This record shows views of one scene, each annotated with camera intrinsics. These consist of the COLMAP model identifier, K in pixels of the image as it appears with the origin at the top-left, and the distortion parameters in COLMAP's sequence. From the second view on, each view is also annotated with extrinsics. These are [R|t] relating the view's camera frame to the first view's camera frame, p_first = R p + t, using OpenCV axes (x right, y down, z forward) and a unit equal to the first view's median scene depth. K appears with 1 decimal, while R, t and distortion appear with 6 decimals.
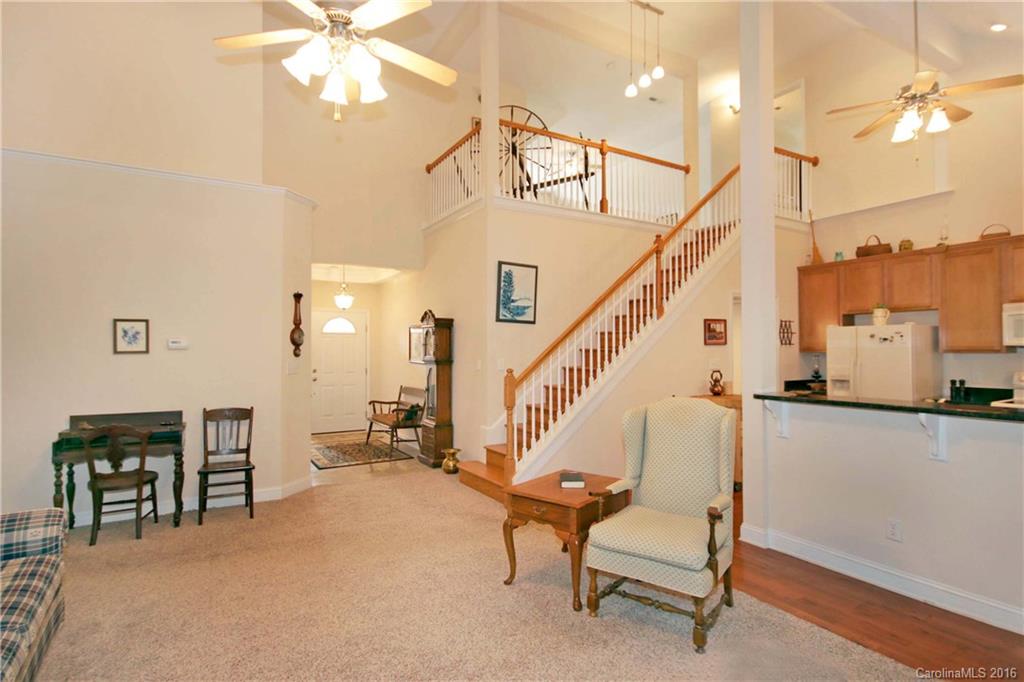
lens RADIAL K [[513.6, 0, 512.0], [0, 513.6, 341.0], [0, 0, 1]] dist [0.001997, 0.000429]
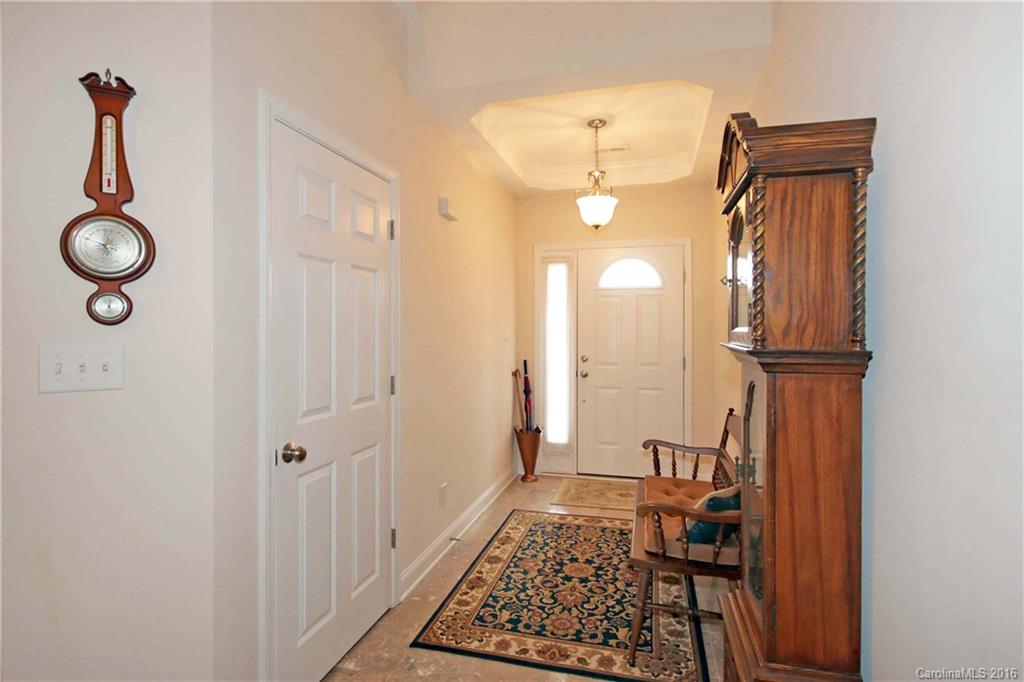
lens RADIAL K [[496.8, 0, 511.6], [0, 496.8, 329.3], [0, 0, 1]] dist [0.000617, 0.000060]
pose [[0.687971, -0.001161, -0.725737, -0.062837], [0.013076, 0.999856, 0.010796, 0.022557], [0.725621, -0.016917, 0.687887, 0.651010]]
